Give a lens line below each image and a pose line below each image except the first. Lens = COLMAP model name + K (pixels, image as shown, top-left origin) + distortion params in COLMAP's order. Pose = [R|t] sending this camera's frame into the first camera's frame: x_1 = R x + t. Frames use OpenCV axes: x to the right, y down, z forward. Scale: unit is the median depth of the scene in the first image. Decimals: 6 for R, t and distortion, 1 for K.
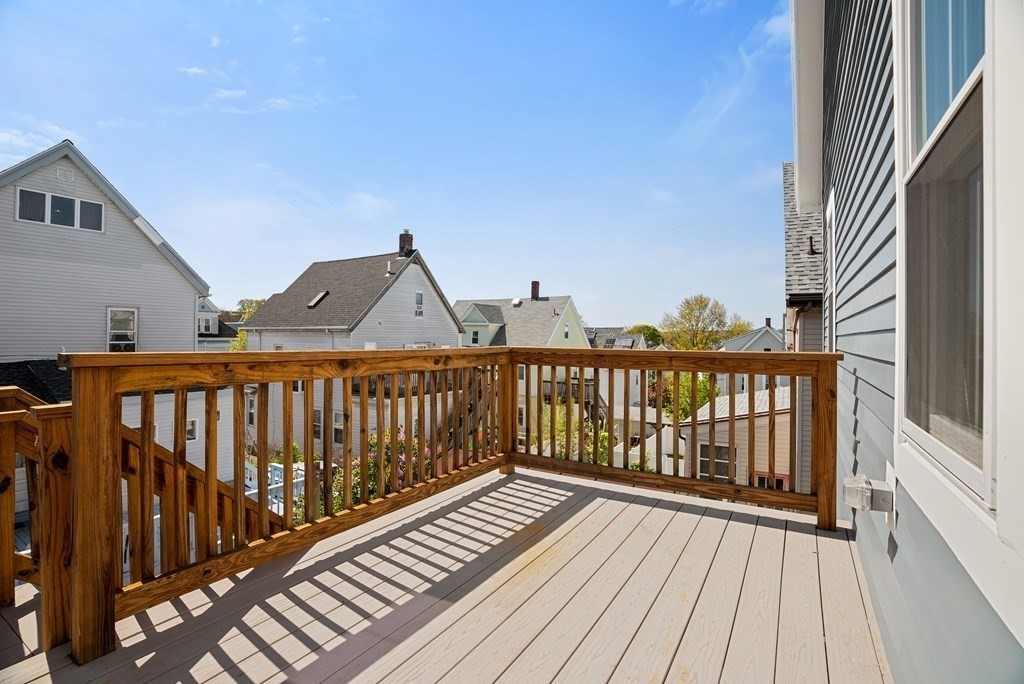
lens RADIAL K [[482.2, 0, 516.0], [0, 482.2, 339.0], [0, 0, 1]] dist [-0.012223, 0.002459]
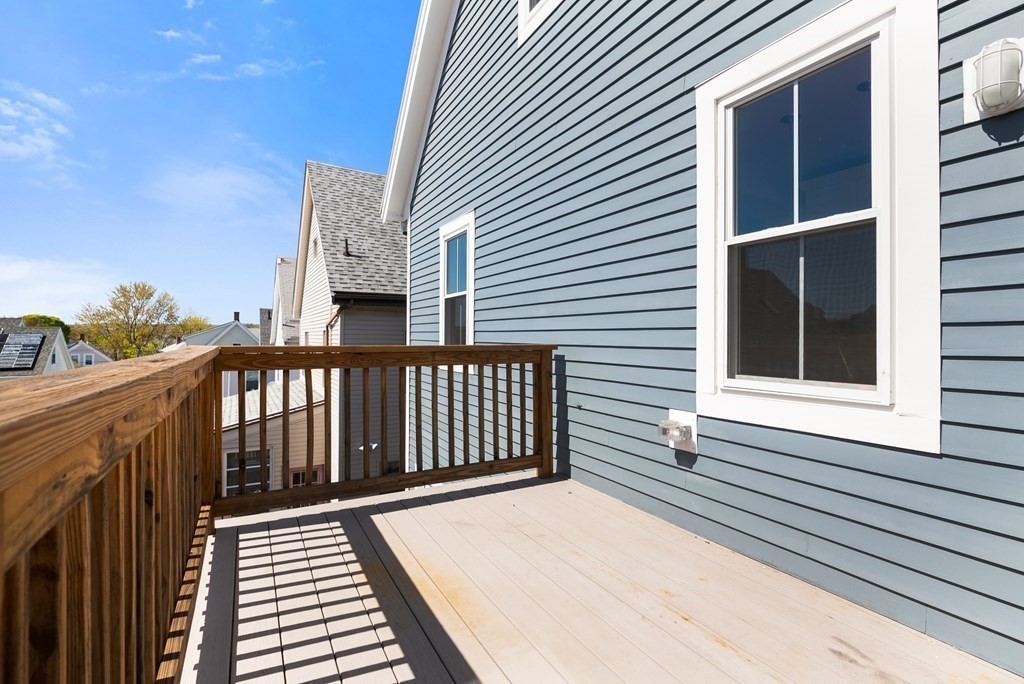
lens RADIAL K [[482.2, 0, 538.9], [0, 482.2, 339.1], [0, 0, 1]] dist [-0.012223, 0.002459]
pose [[0.480623, -0.011040, 0.876858, -0.140129], [0.001951, 0.999932, 0.011520, -0.000053], [-0.876925, -0.003826, 0.480612, 0.100388]]
